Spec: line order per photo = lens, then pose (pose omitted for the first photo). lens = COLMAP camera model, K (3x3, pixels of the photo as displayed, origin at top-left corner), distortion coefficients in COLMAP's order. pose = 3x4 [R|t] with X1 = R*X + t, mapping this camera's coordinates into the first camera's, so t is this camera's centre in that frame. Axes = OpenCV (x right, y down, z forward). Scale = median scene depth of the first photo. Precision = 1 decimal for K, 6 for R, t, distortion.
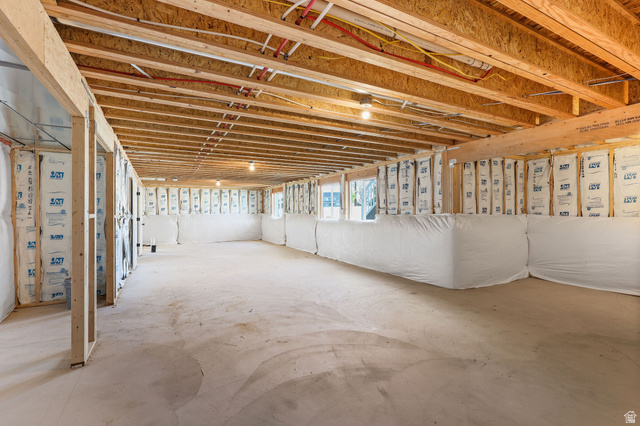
lens RADIAL K [[292.4, 0, 315.4], [0, 292.4, 211.7], [0, 0, 1]] dist [-0.002972, -0.000968]
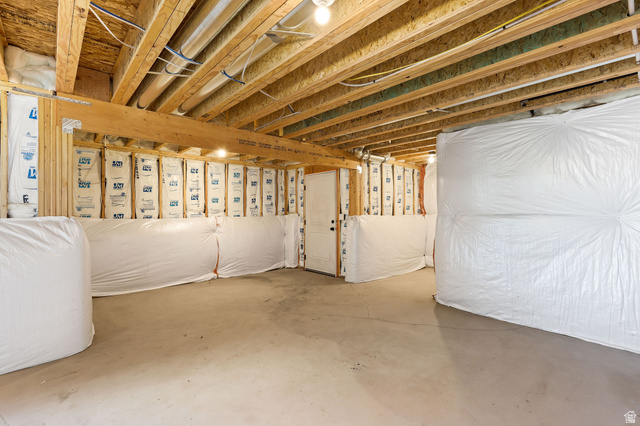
lens RADIAL K [[292.4, 0, 314.3], [0, 292.4, 212.0], [0, 0, 1]] dist [-0.002972, -0.000968]
pose [[-0.238804, 0.006549, 0.971046, -0.166415], [0.002880, 0.999978, -0.006036, 0.001907], [-0.971063, 0.001355, -0.238818, 0.644701]]
